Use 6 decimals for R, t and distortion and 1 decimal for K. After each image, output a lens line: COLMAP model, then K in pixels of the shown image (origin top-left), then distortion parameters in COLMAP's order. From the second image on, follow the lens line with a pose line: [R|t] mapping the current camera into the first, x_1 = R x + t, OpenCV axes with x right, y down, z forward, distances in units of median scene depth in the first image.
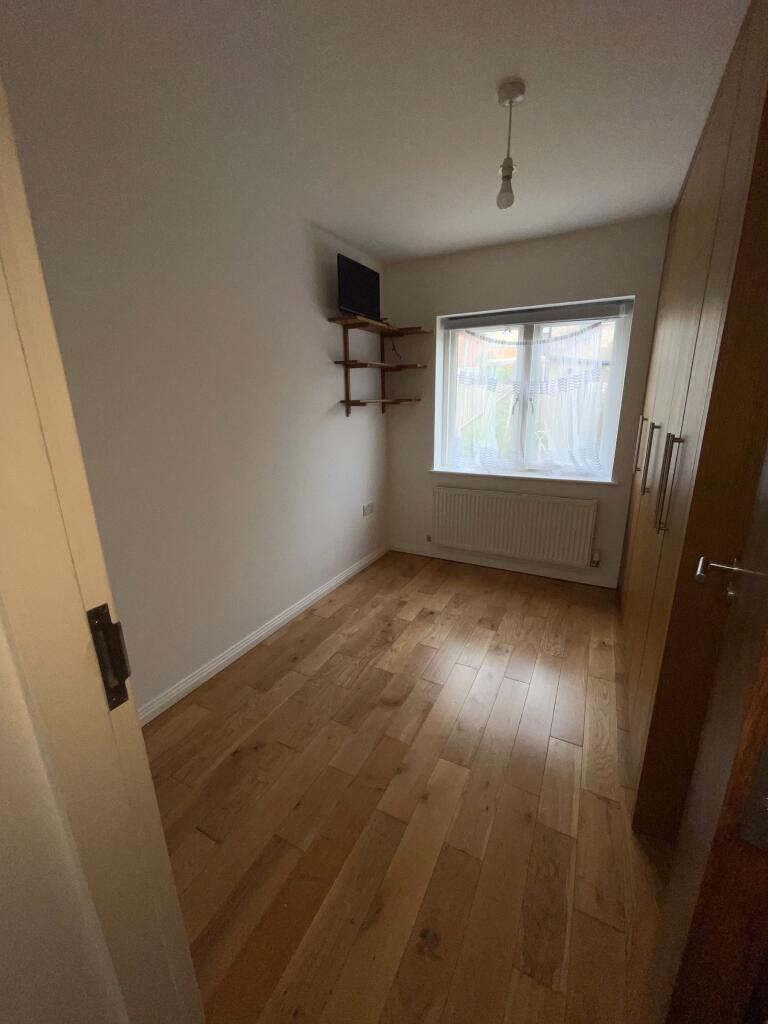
lens RADIAL K [[410.4, 0, 385.4], [0, 410.4, 506.7], [0, 0, 1]] dist [-0.002982, 0.000722]
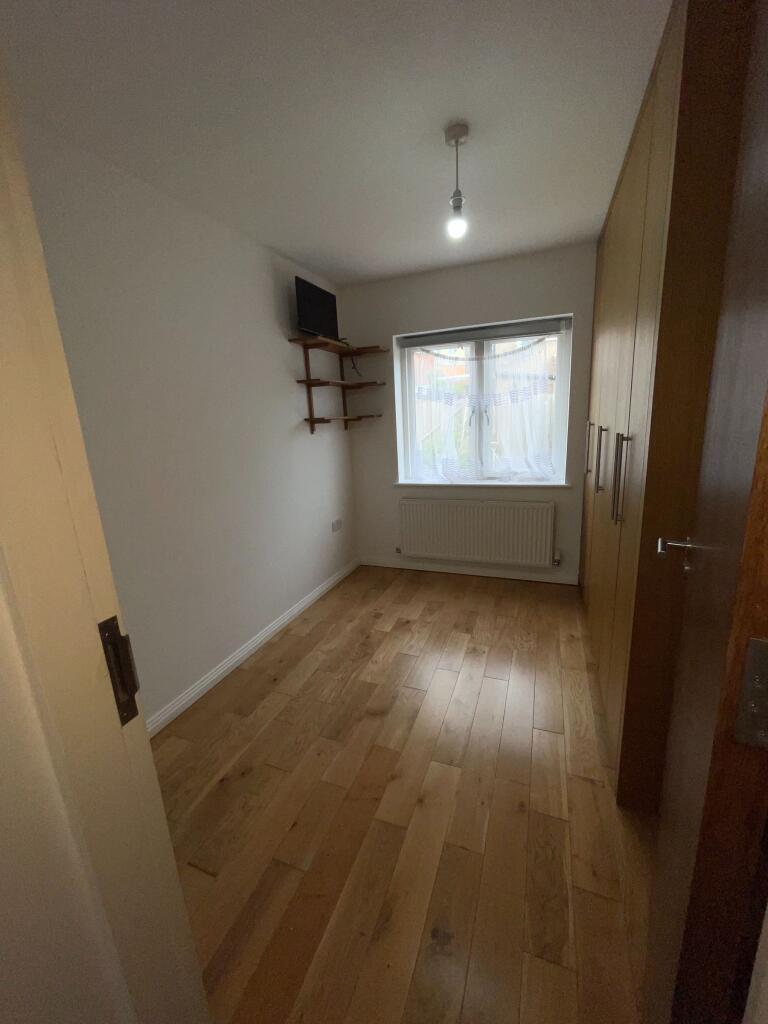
lens RADIAL K [[410.4, 0, 384.1], [0, 410.4, 506.4], [0, 0, 1]] dist [-0.002982, 0.000722]
pose [[0.993577, -0.058066, 0.097125, -0.030478], [0.062385, 0.997166, -0.042038, 0.014446], [-0.094408, 0.047827, 0.994384, -0.017656]]
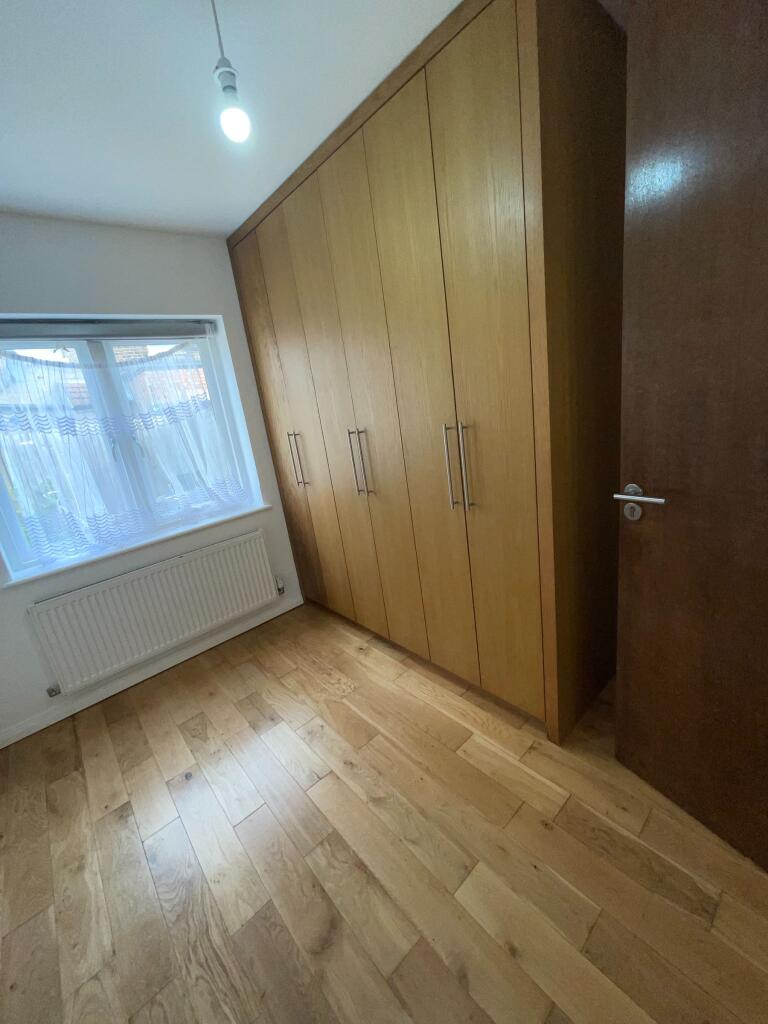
lens RADIAL K [[410.4, 0, 378.3], [0, 410.4, 510.7], [0, 0, 1]] dist [-0.002982, 0.000722]
pose [[0.371674, -0.288014, 0.882557, -0.242700], [0.370904, 0.917558, 0.143237, -0.107012], [-0.851052, 0.274106, 0.447858, 0.415603]]
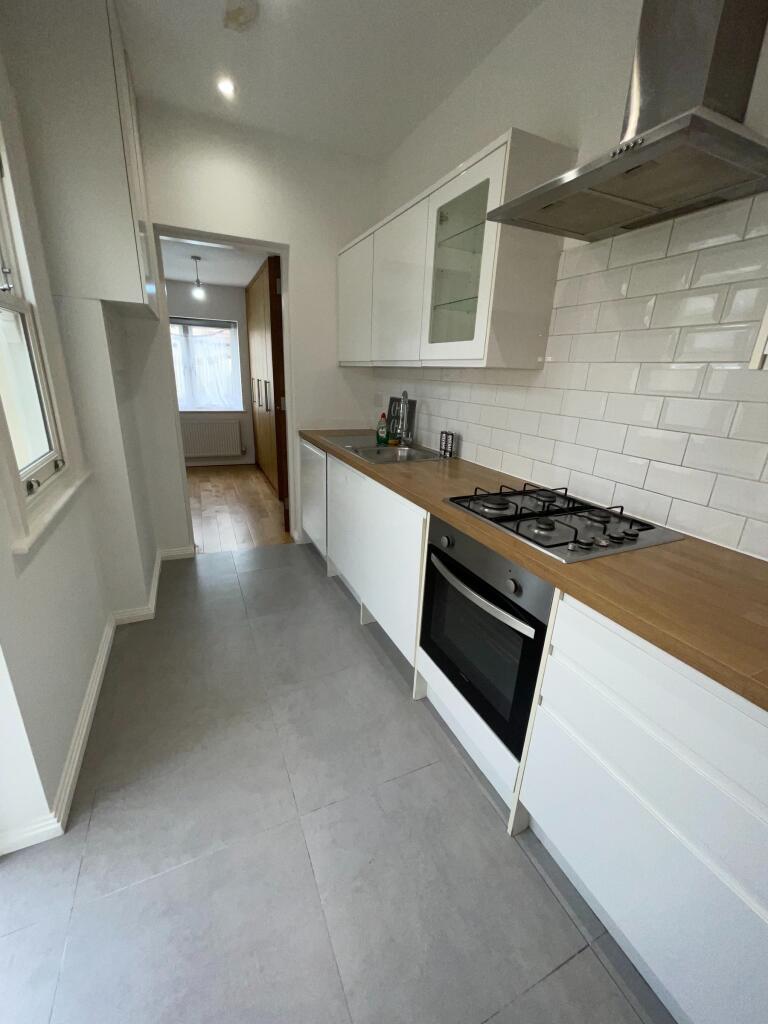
lens RADIAL K [[410.4, 0, 384.9], [0, 410.4, 509.6], [0, 0, 1]] dist [-0.002982, 0.000722]
pose [[0.628078, -0.205556, 0.750510, -0.796939], [0.152298, 0.978298, 0.140491, 0.297750], [-0.763101, 0.026062, 0.645753, -1.055956]]
